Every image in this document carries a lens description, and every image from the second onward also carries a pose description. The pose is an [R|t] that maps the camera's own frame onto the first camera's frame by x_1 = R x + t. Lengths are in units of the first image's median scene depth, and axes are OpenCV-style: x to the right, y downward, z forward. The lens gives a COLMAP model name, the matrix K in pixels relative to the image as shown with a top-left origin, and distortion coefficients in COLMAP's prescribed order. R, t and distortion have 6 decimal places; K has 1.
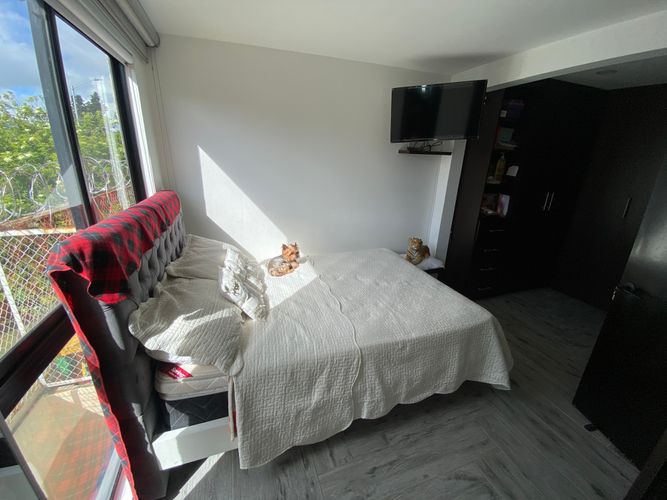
lens RADIAL K [[271.5, 0, 333.5], [0, 271.5, 250.0], [0, 0, 1]] dist [0.030779, -0.025980]
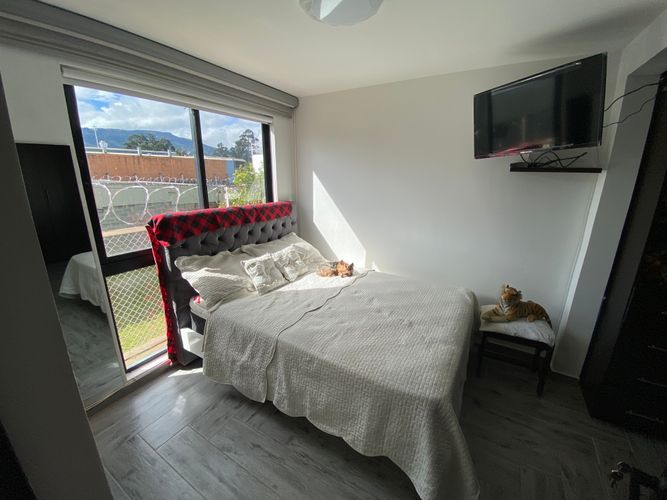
lens RADIAL K [[271.5, 0, 333.5], [0, 271.5, 250.0], [0, 0, 1]] dist [0.030779, -0.025980]
pose [[0.644974, 0.185401, -0.741374, 0.924716], [-0.237447, 0.970726, 0.036185, -0.095021], [0.726380, 0.152699, 0.670116, 0.300914]]
